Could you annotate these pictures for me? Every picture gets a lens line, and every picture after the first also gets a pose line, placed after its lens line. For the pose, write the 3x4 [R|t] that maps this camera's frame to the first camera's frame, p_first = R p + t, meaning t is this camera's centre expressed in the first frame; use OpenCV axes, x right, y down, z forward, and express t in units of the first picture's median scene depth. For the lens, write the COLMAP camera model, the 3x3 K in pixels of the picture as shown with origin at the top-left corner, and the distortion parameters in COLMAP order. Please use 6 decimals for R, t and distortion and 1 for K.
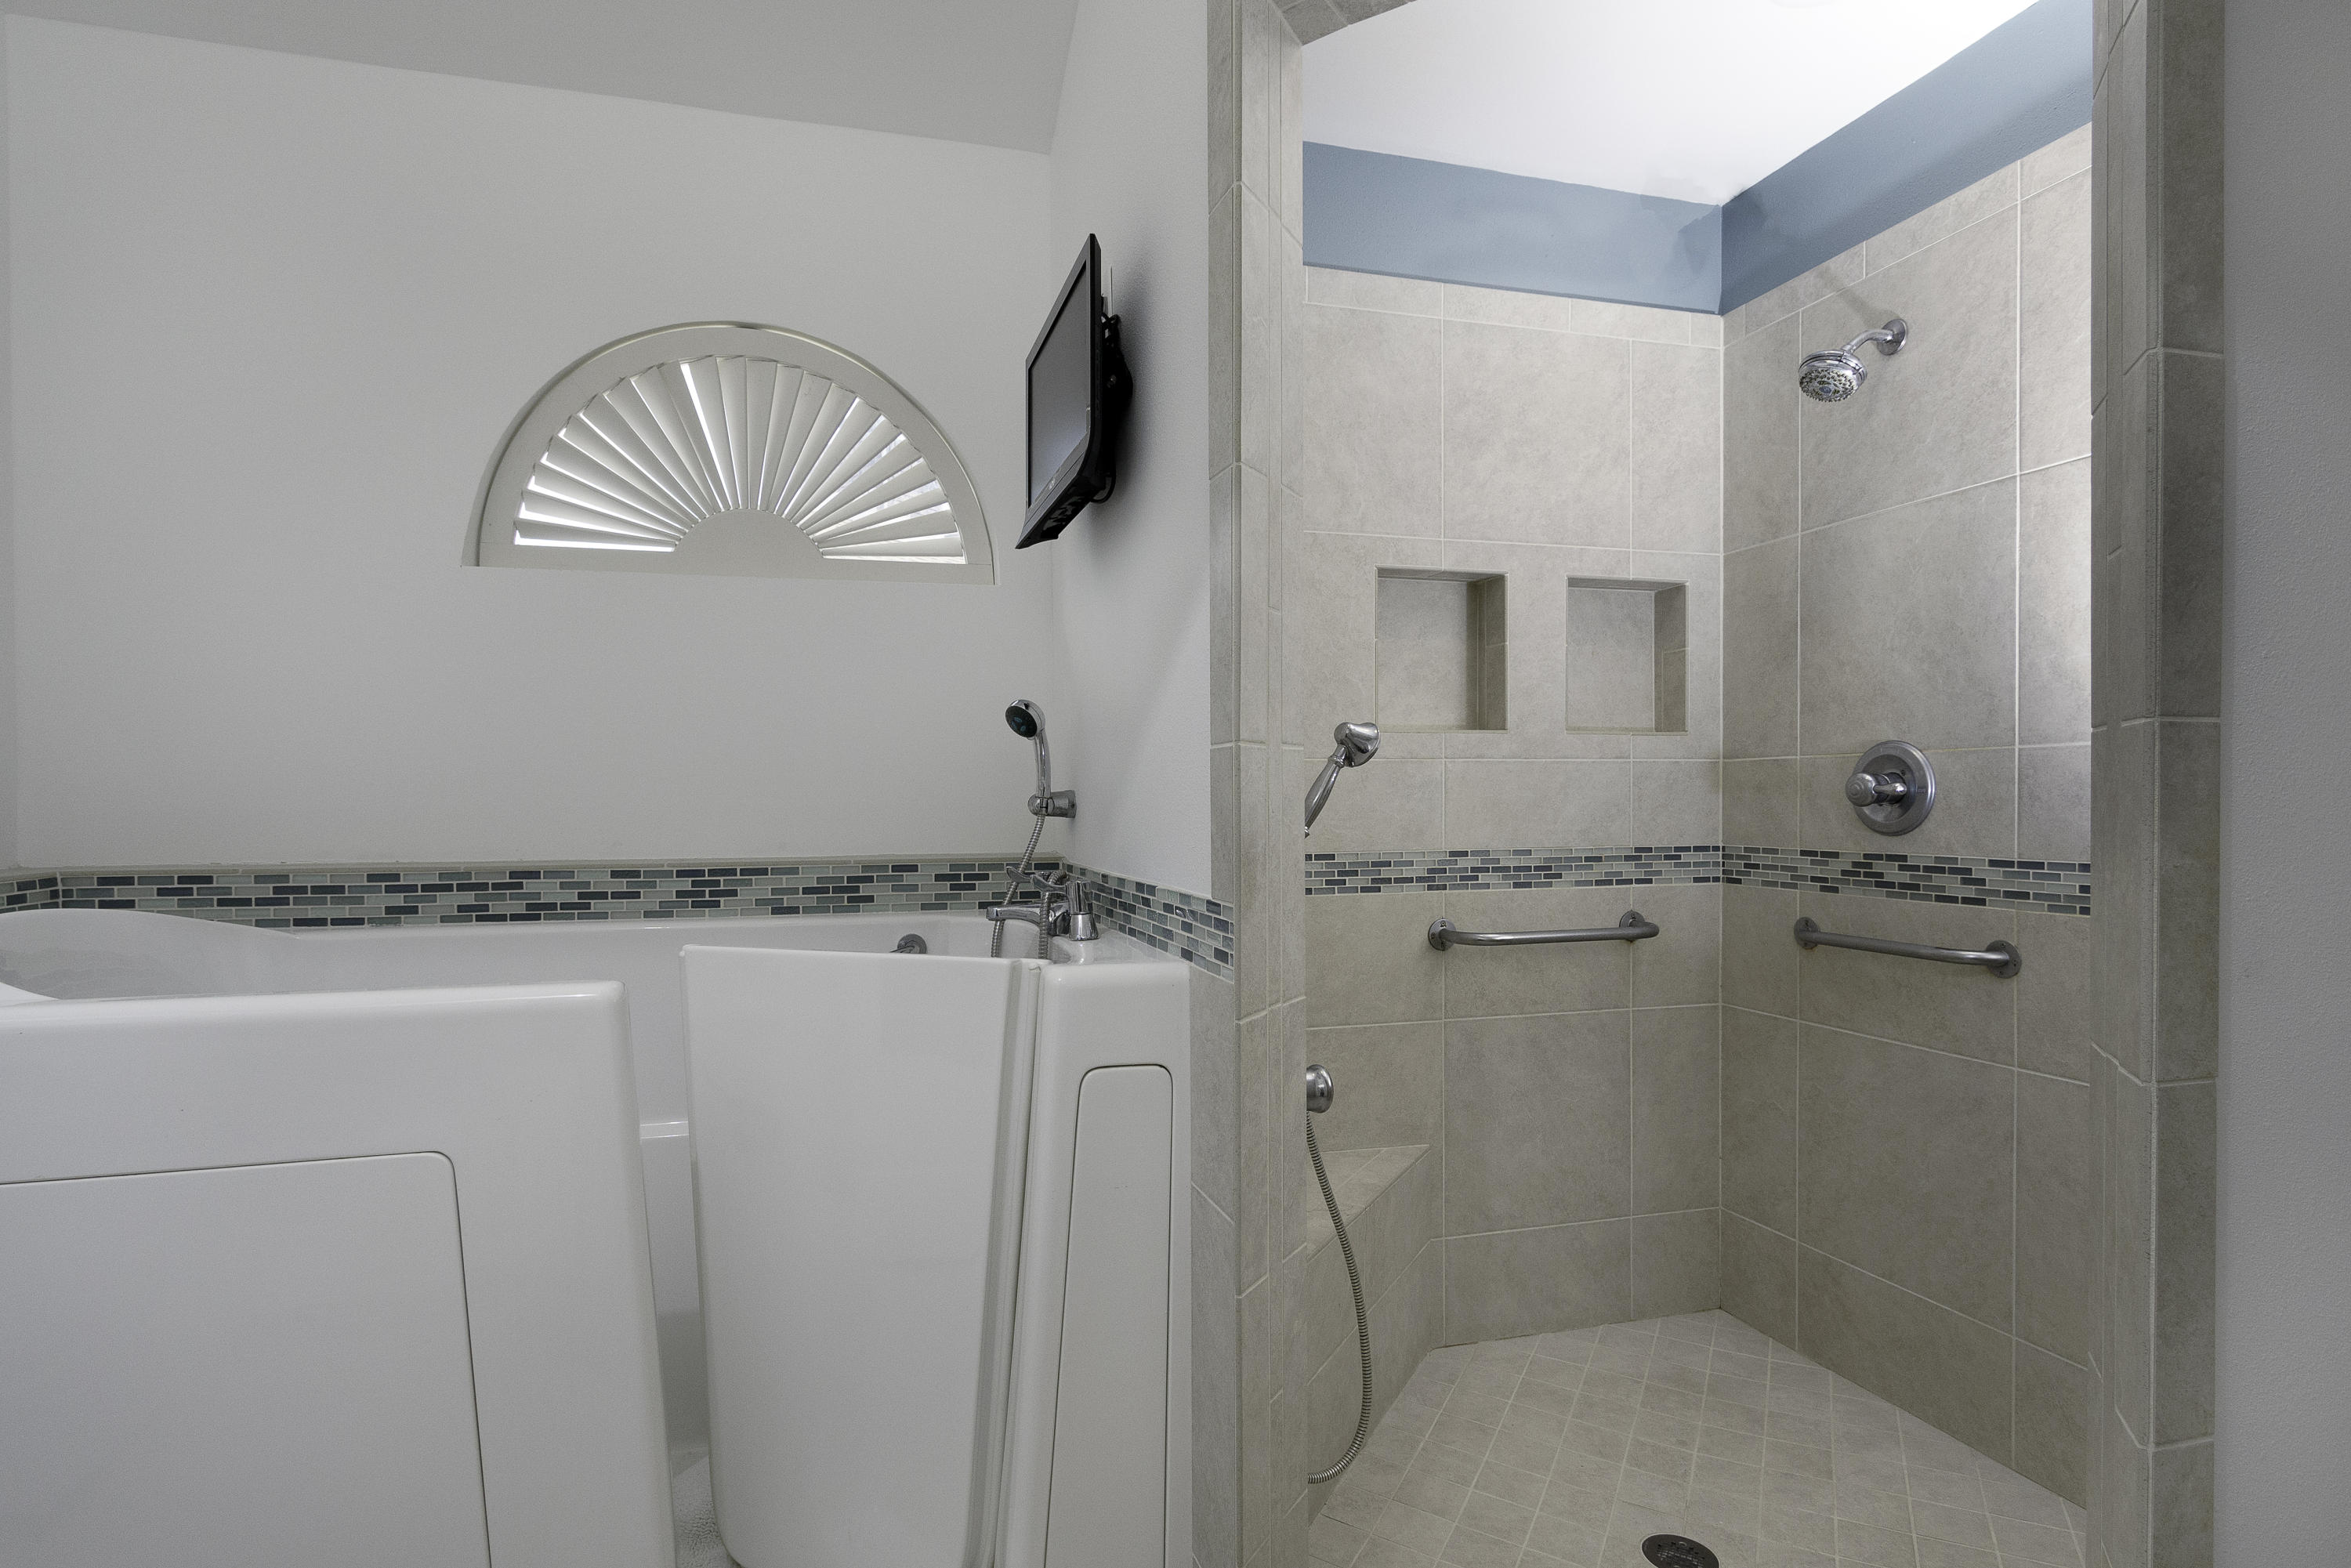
lens RADIAL K [[1138.9, 0, 1138.5], [0, 1138.9, 817.3], [0, 0, 1]] dist [-0.002995, -0.001595]
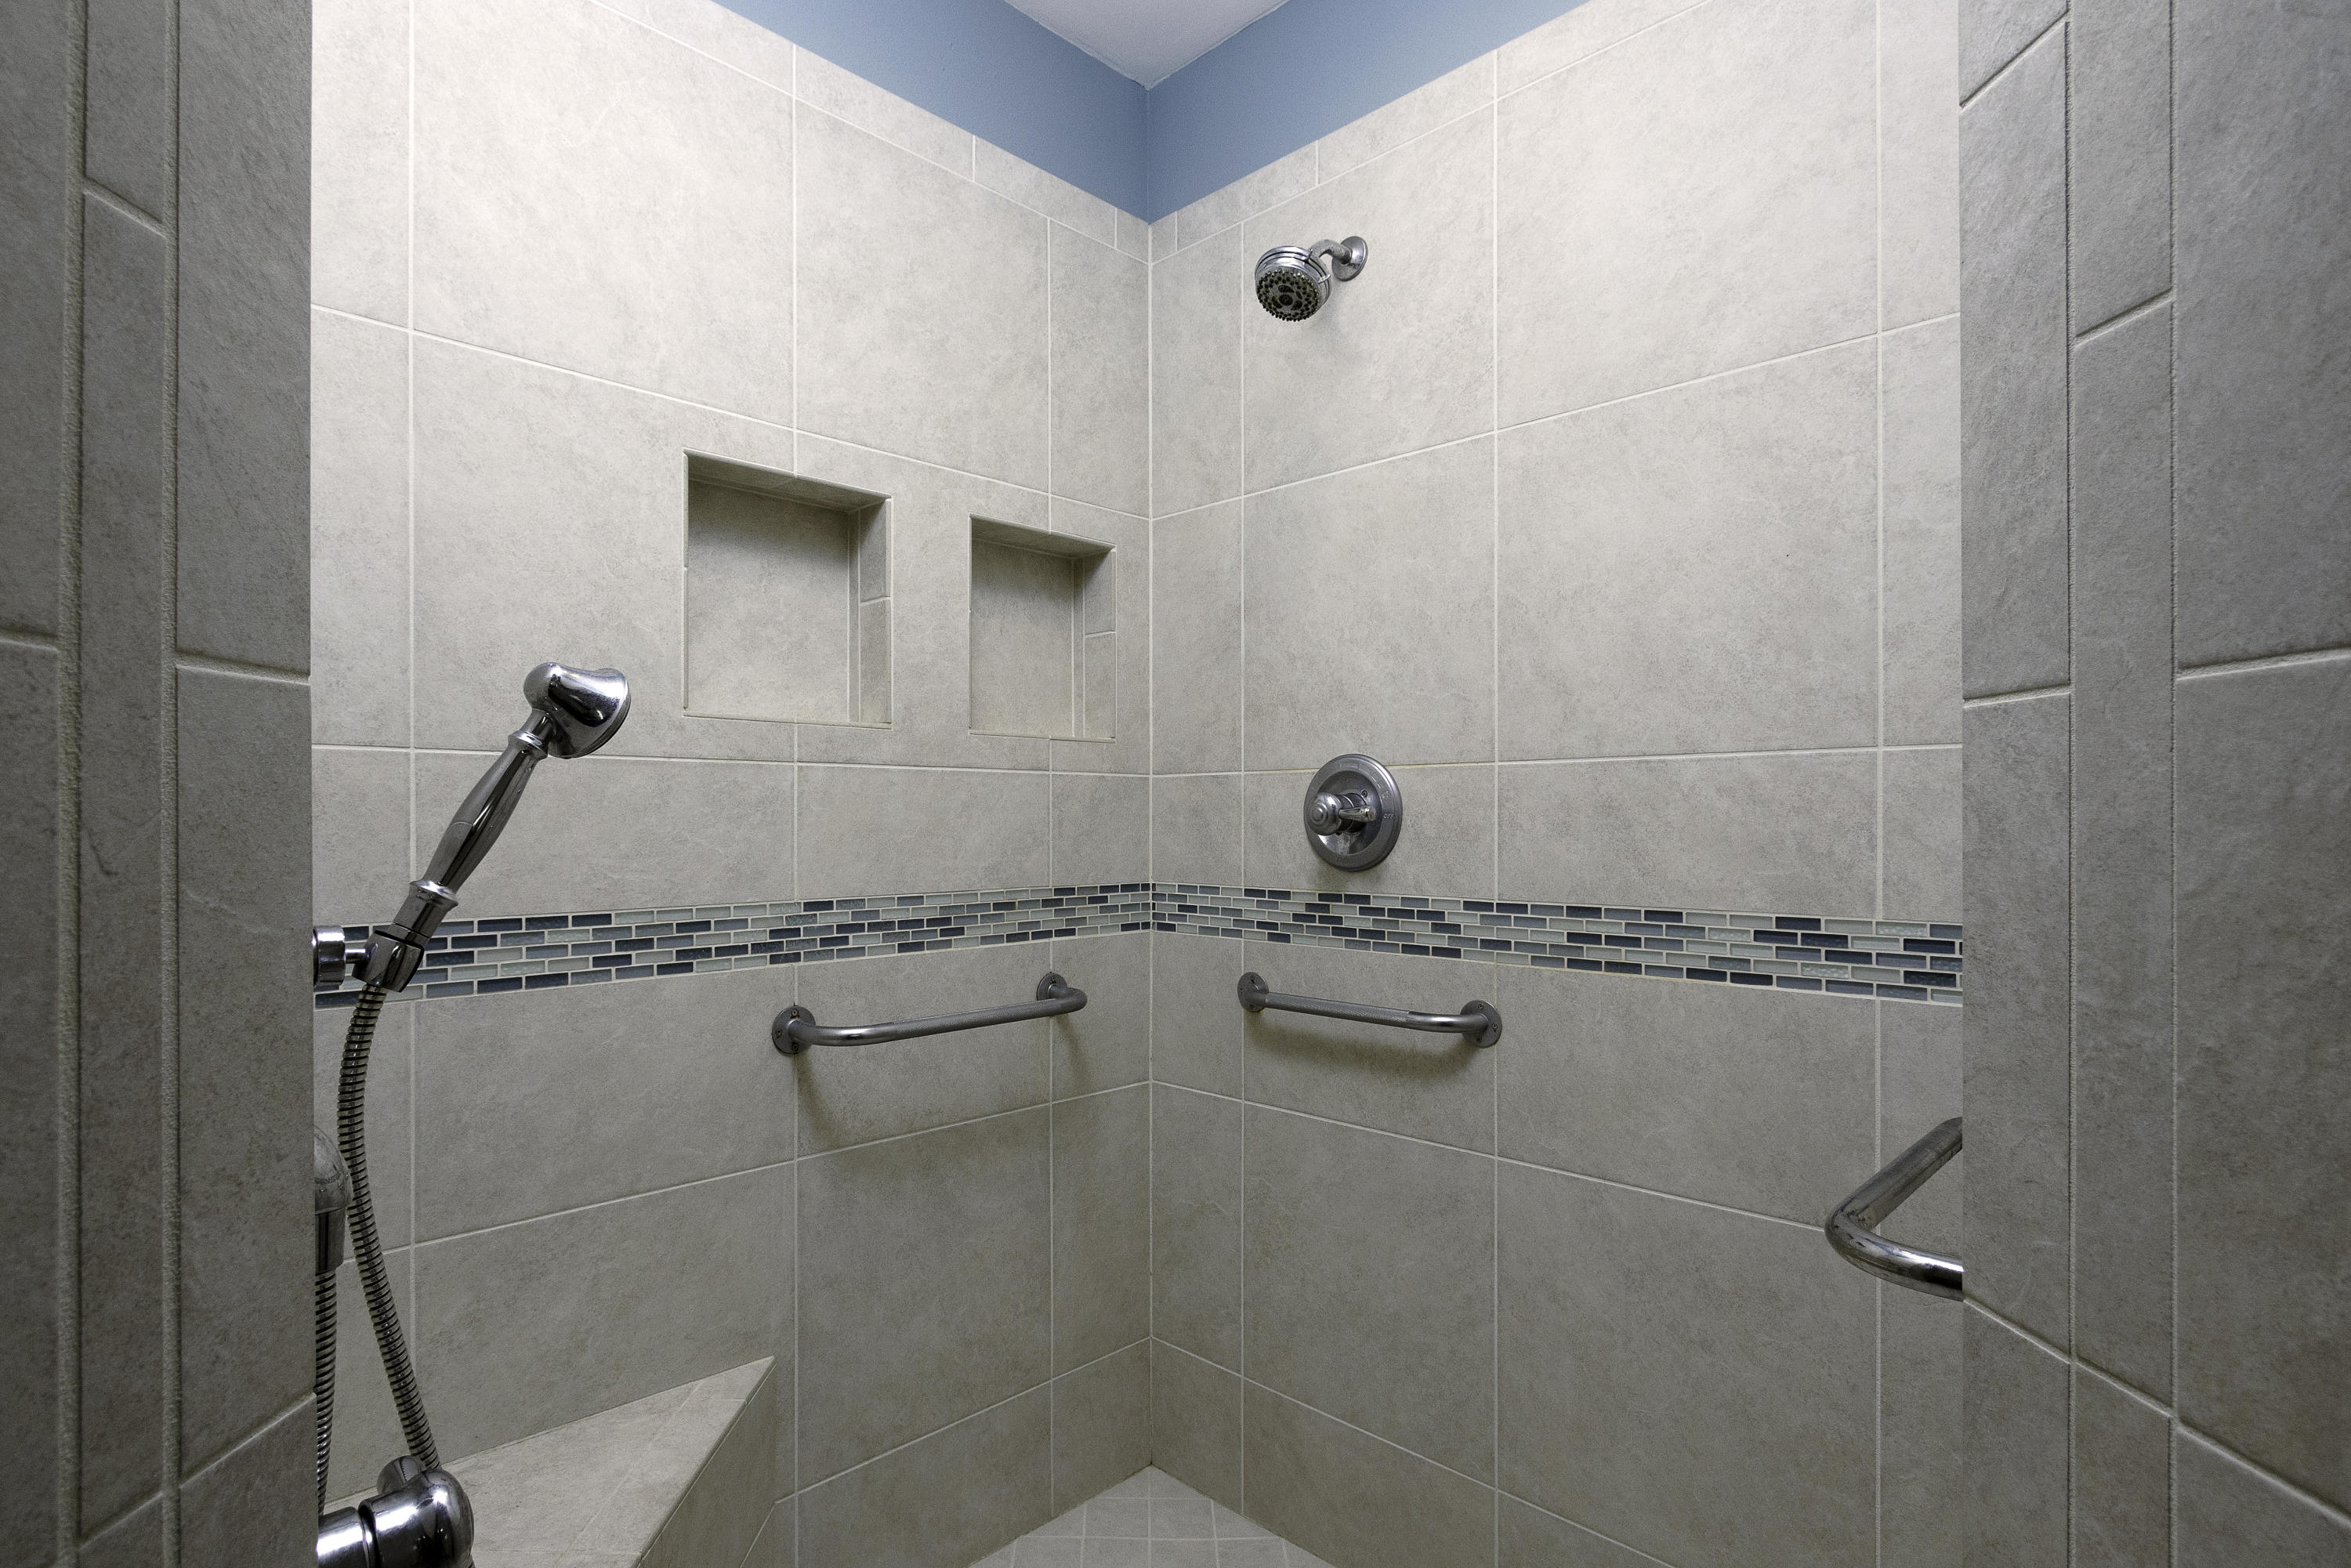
lens RADIAL K [[1138.9, 0, 1125.7], [0, 1138.9, 828.1], [0, 0, 1]] dist [-0.002995, -0.001595]
pose [[0.871708, 0.002032, 0.490021, 0.113683], [0.002366, 0.999962, -0.008355, -0.007333], [-0.490019, 0.008442, 0.871671, 0.338271]]
